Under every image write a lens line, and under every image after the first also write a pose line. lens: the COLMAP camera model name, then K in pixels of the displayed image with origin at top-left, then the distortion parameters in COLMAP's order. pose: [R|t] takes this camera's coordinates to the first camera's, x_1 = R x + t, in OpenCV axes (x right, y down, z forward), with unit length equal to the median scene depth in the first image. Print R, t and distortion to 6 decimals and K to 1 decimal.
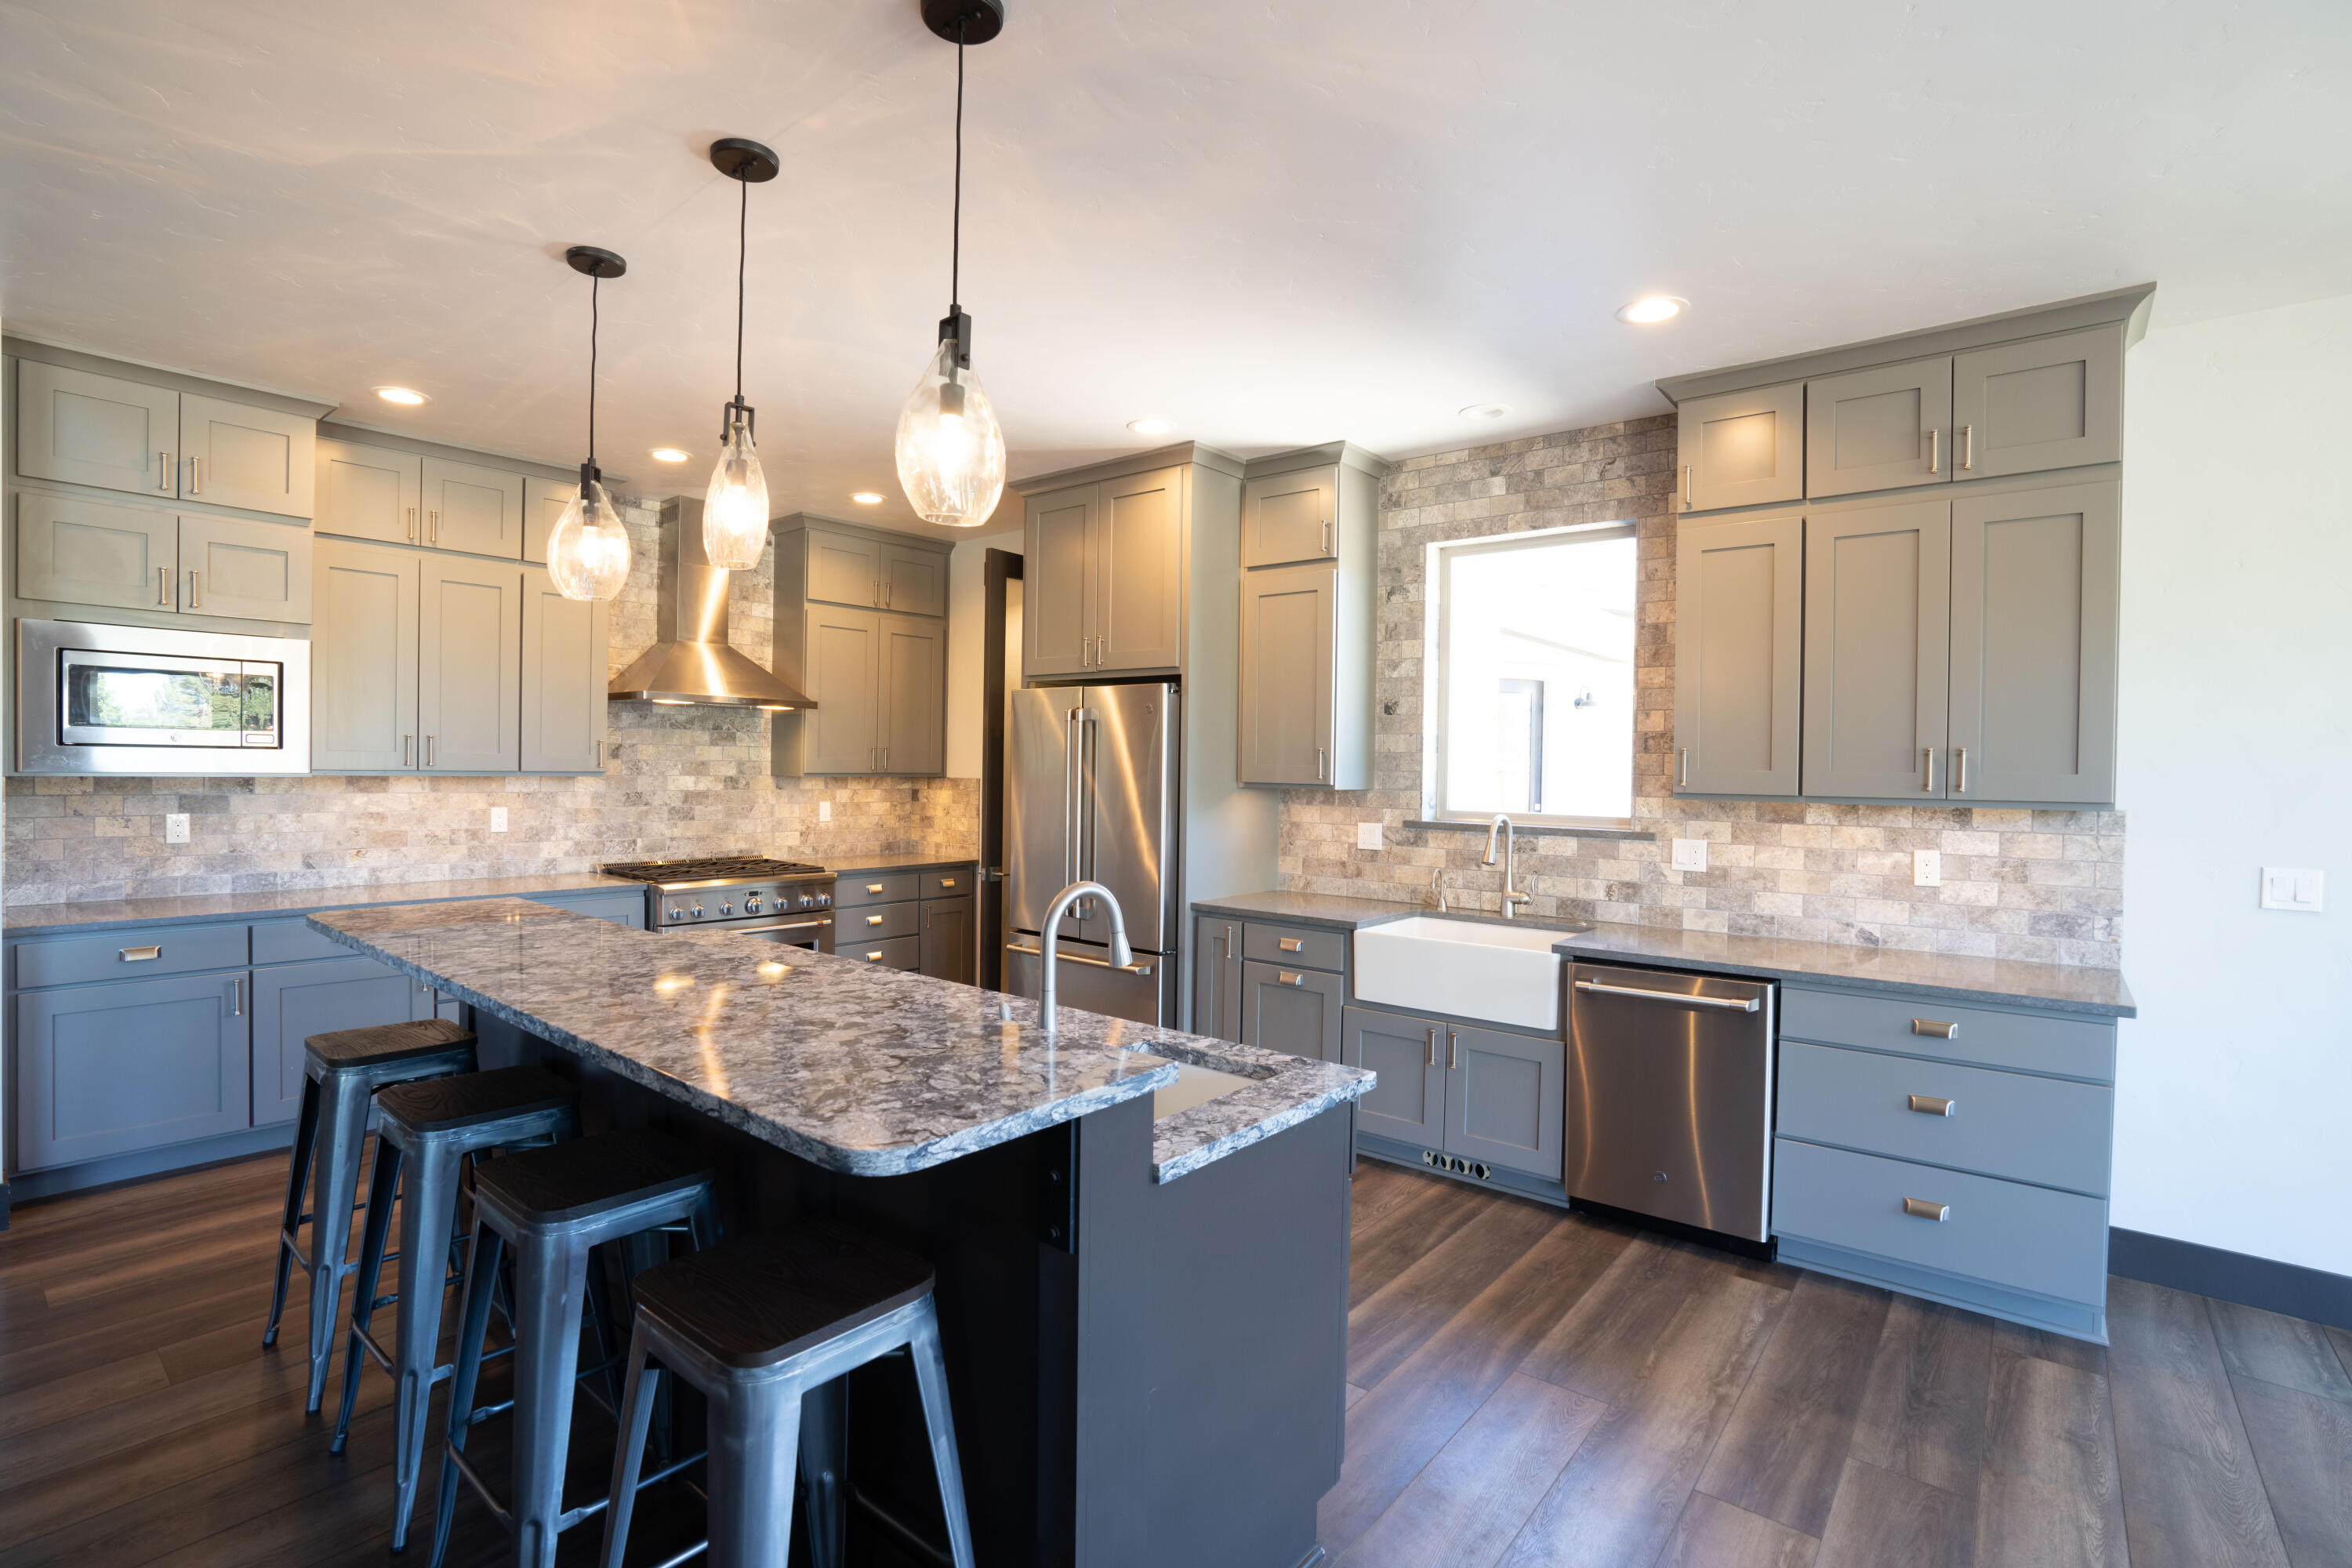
lens RADIAL K [[1086.6, 0, 1161.9], [0, 1086.6, 782.4], [0, 0, 1]] dist [-0.067176, 0.024457]
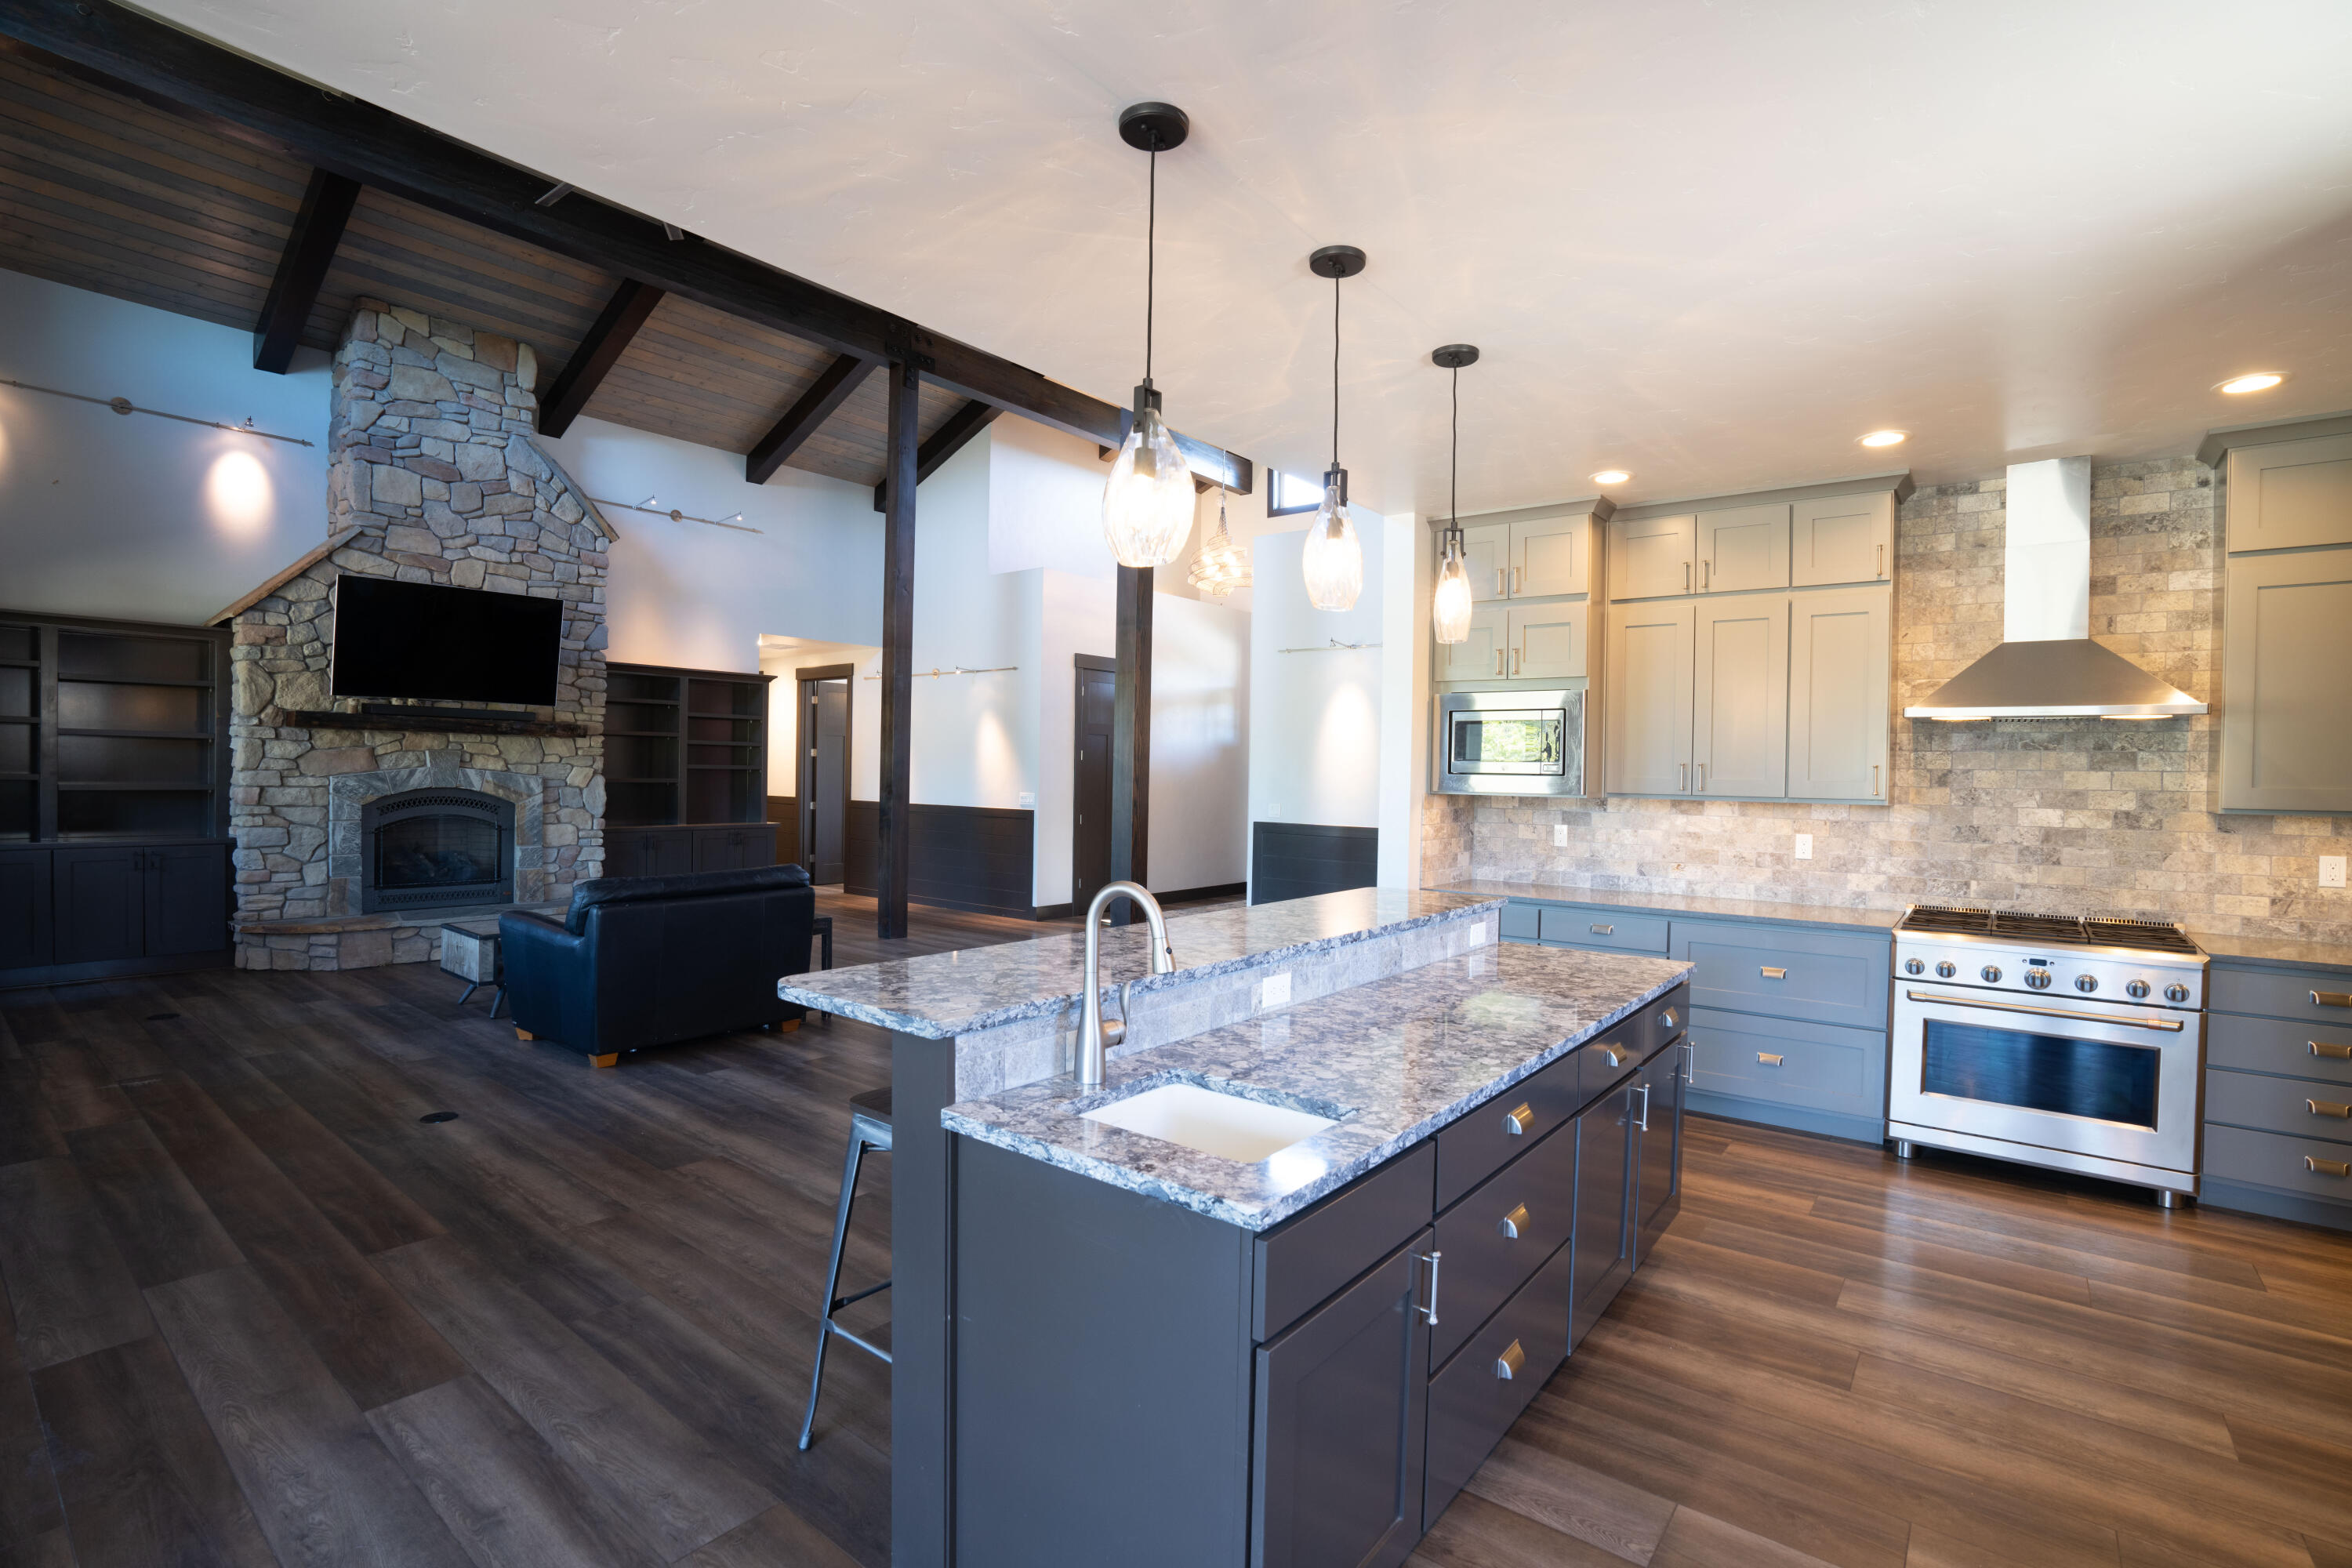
lens RADIAL K [[1086.6, 0, 1166.9], [0, 1086.6, 788.1], [0, 0, 1]] dist [-0.067176, 0.024457]
pose [[0.019031, 0.000210, -0.999819, 0.444880], [-0.031340, 0.999509, -0.000387, -0.000858], [0.999328, 0.031342, 0.019028, 0.457837]]
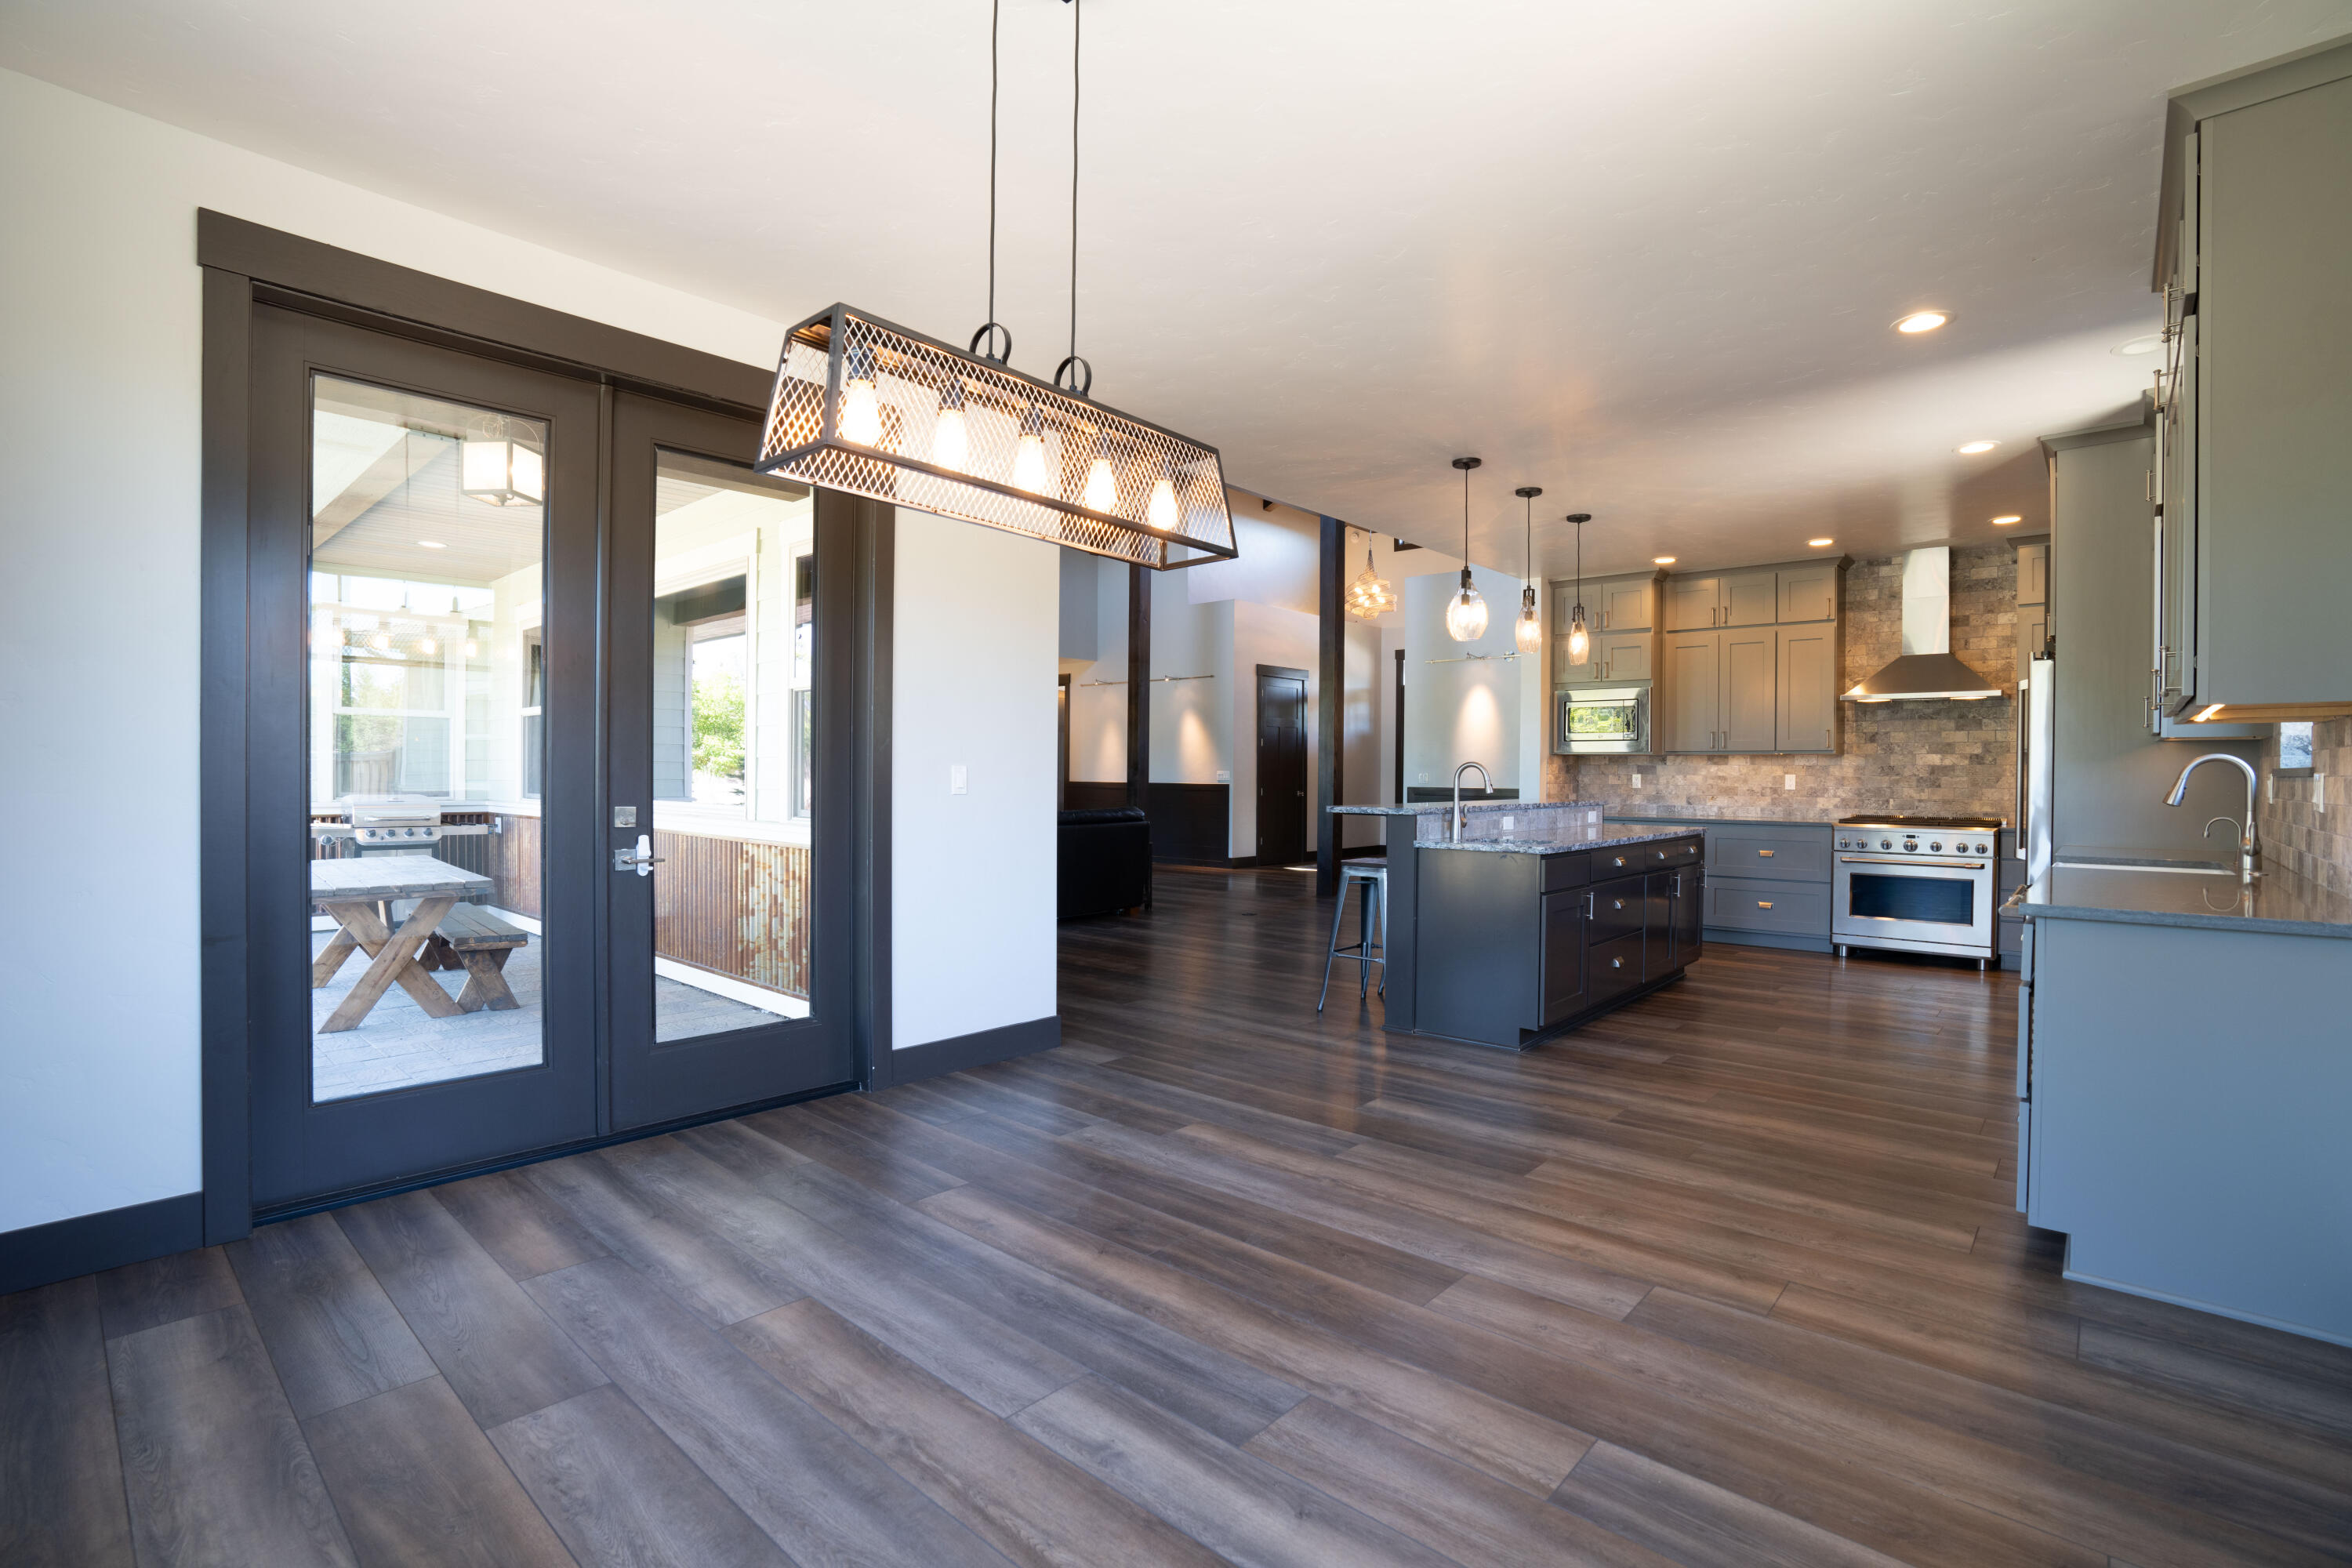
lens RADIAL K [[1086.6, 0, 1167.1], [0, 1086.6, 790.0], [0, 0, 1]] dist [-0.067176, 0.024457]
pose [[-0.043785, -0.000055, -0.999041, 1.254657], [-0.021121, 0.999777, 0.000871, 0.079387], [0.998818, 0.021139, -0.043776, 0.149273]]
